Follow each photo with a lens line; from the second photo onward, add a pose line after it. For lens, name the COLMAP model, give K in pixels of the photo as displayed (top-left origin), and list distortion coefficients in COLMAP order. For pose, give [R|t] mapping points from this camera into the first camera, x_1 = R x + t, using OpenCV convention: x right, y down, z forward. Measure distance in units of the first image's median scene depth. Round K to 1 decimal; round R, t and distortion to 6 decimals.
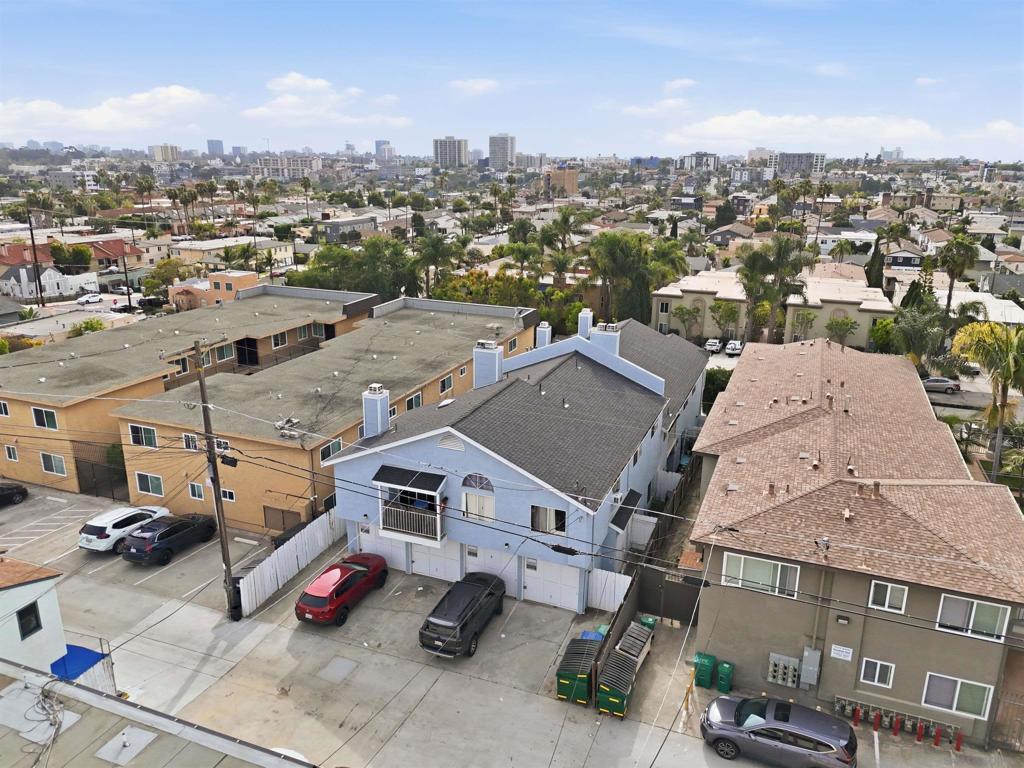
lens RADIAL K [[752.5, 0, 514.6], [0, 752.5, 383.9], [0, 0, 1]] dist [0.048041, -0.026516]
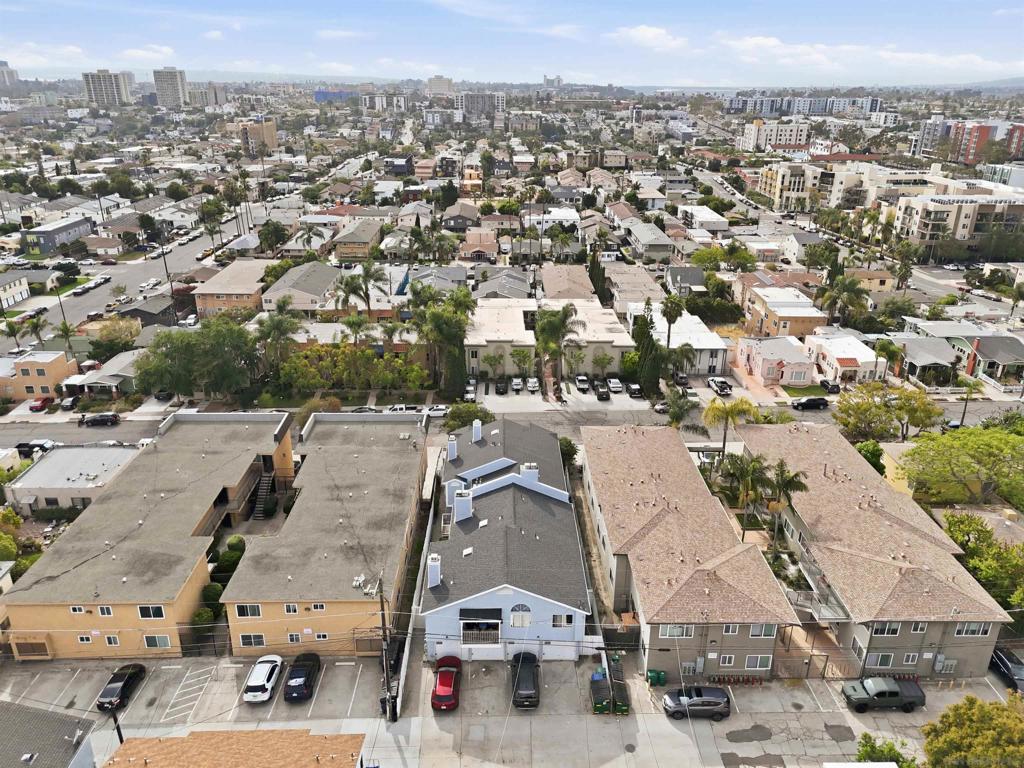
lens RADIAL K [[752.5, 0, 512.2], [0, 752.5, 383.2], [0, 0, 1]] dist [0.048041, -0.026516]
pose [[0.922690, -0.148009, 0.356001, -0.307552], [0.114174, 0.986855, 0.114371, -0.296482], [-0.368249, -0.064883, 0.927460, -0.306329]]
